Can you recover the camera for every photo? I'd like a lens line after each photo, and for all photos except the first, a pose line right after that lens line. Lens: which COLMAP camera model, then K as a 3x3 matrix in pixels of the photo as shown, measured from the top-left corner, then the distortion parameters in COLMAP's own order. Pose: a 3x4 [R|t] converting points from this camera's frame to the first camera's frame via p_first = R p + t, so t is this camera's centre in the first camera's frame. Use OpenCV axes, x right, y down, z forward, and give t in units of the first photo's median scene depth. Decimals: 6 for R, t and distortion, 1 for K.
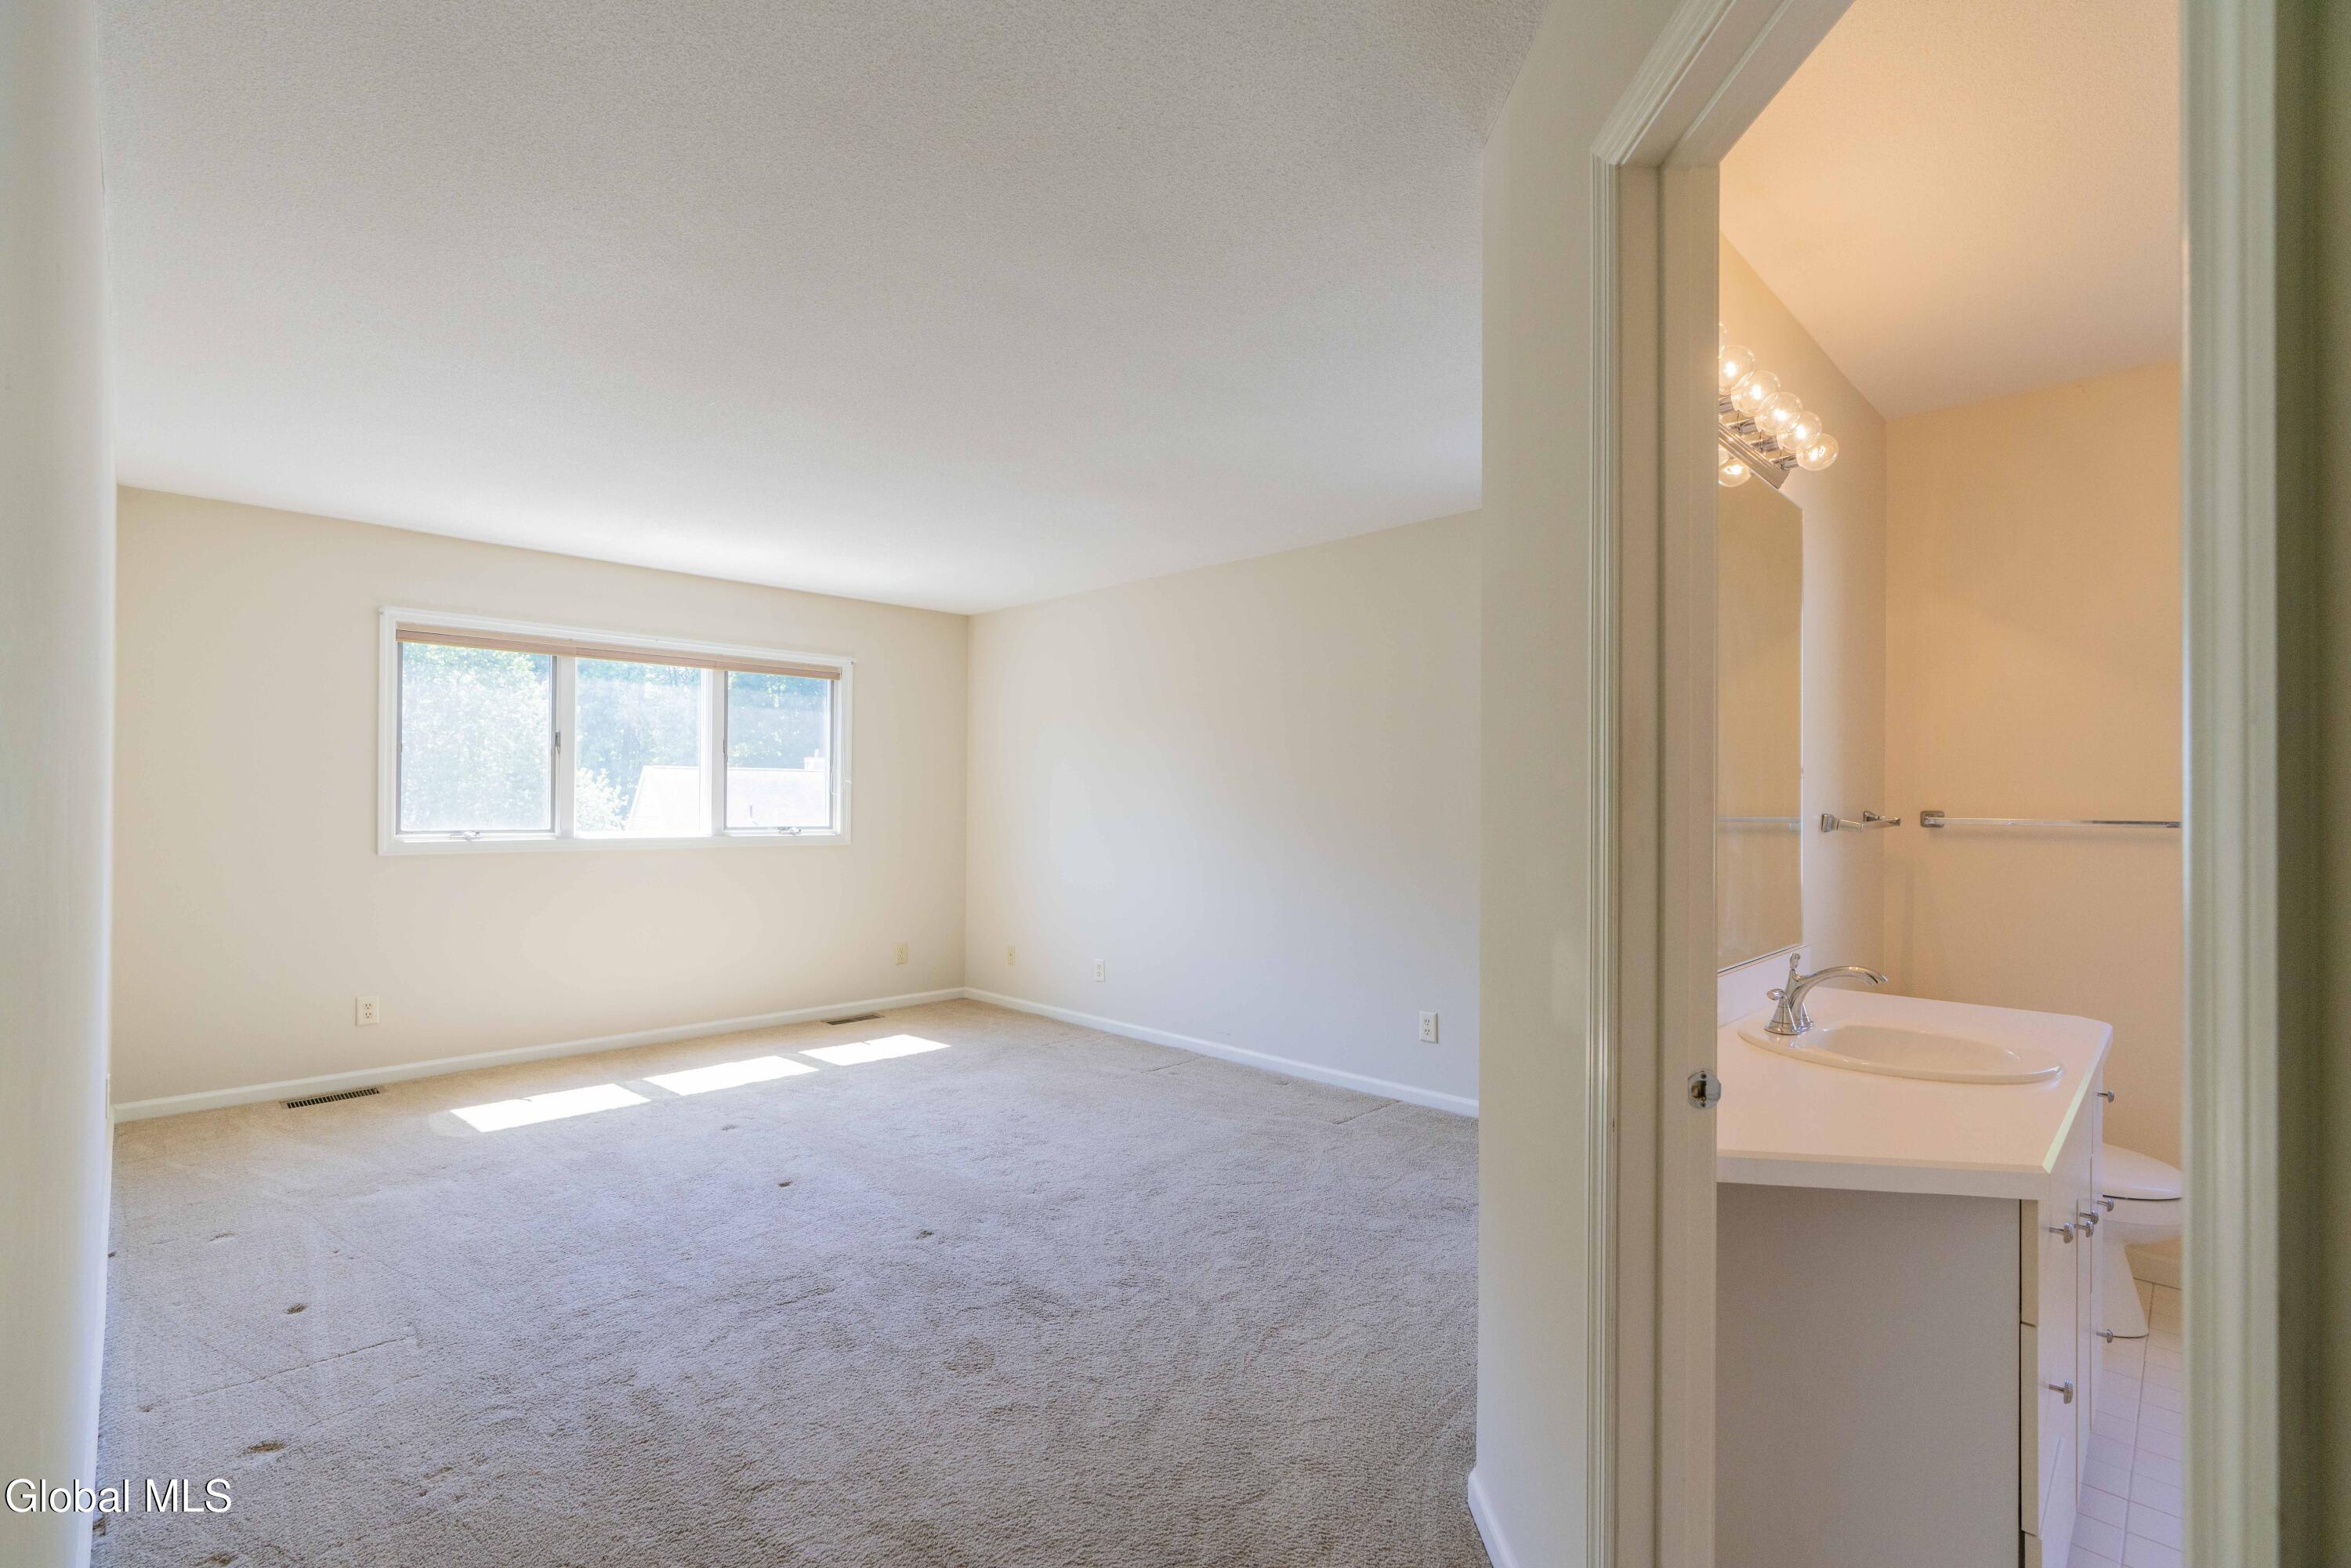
lens RADIAL K [[1064.0, 0, 1159.7], [0, 1064.0, 800.6], [0, 0, 1]] dist [0.000032, 0.002636]
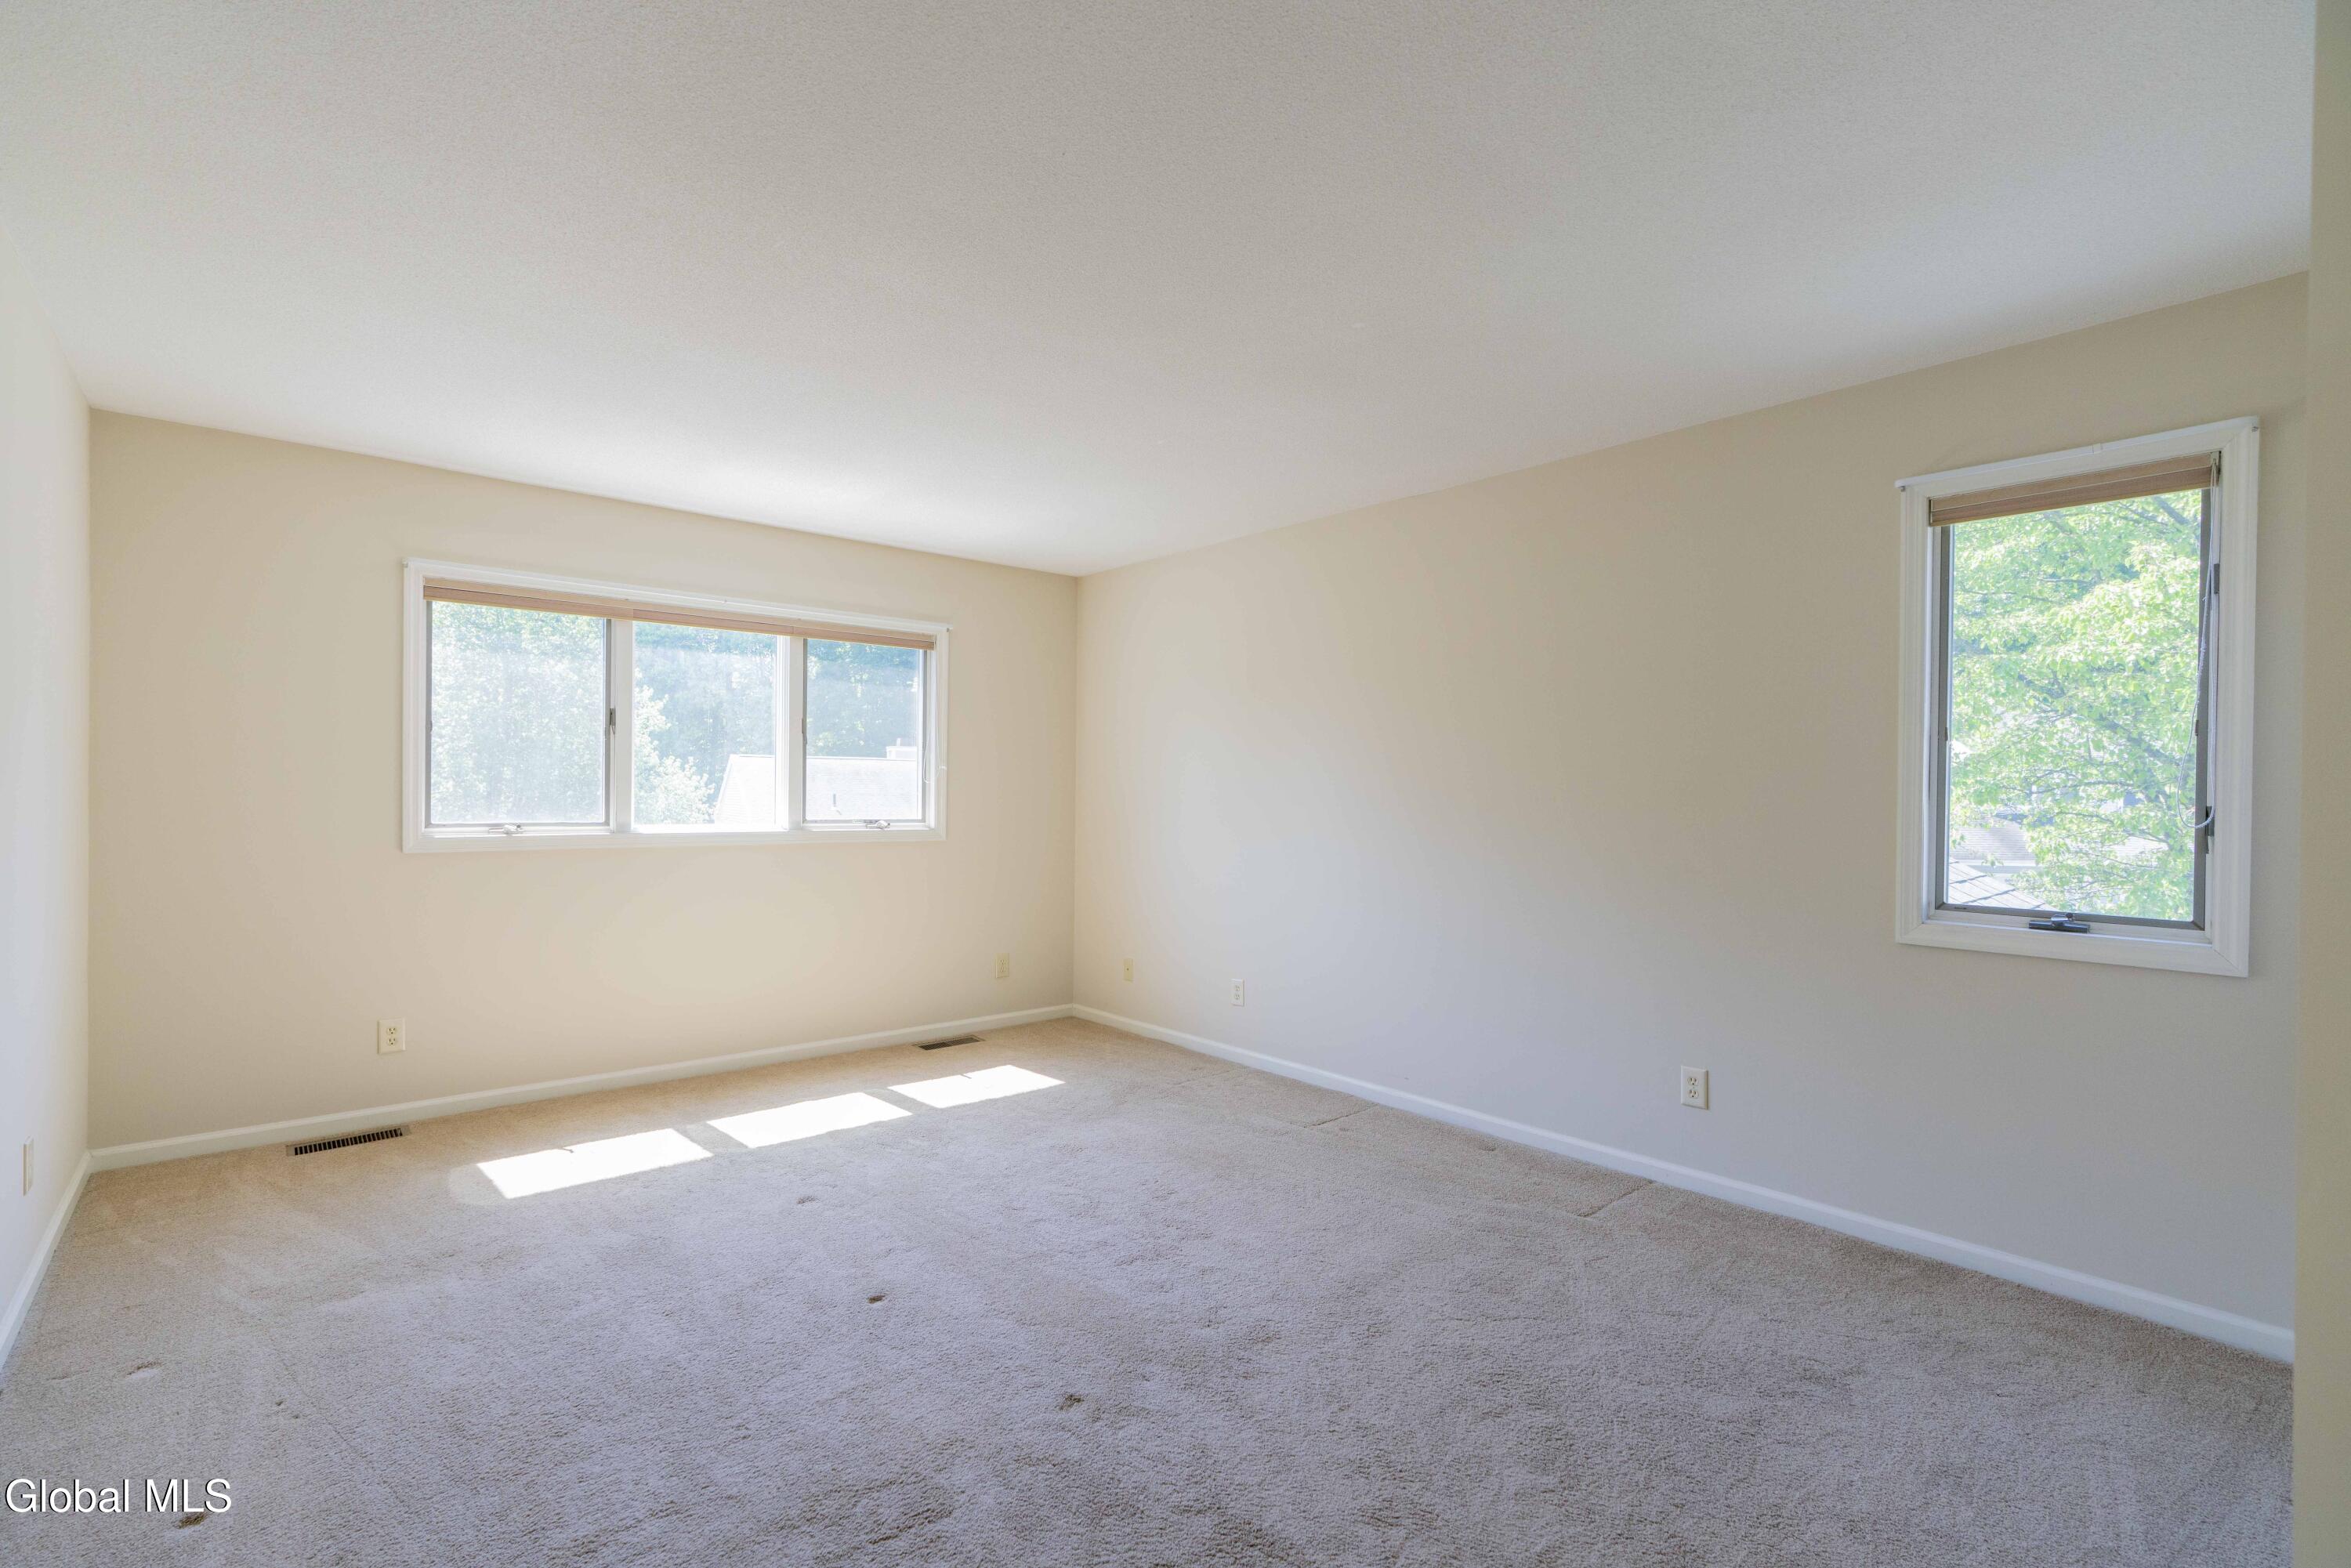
lens RADIAL K [[1064.0, 0, 1162.5], [0, 1064.0, 799.7], [0, 0, 1]] dist [0.000032, 0.002636]
pose [[0.997722, 0.004082, -0.067331, -0.087385], [-0.003490, 0.999954, 0.008914, -0.000522], [0.067364, -0.008659, 0.997691, 0.229823]]
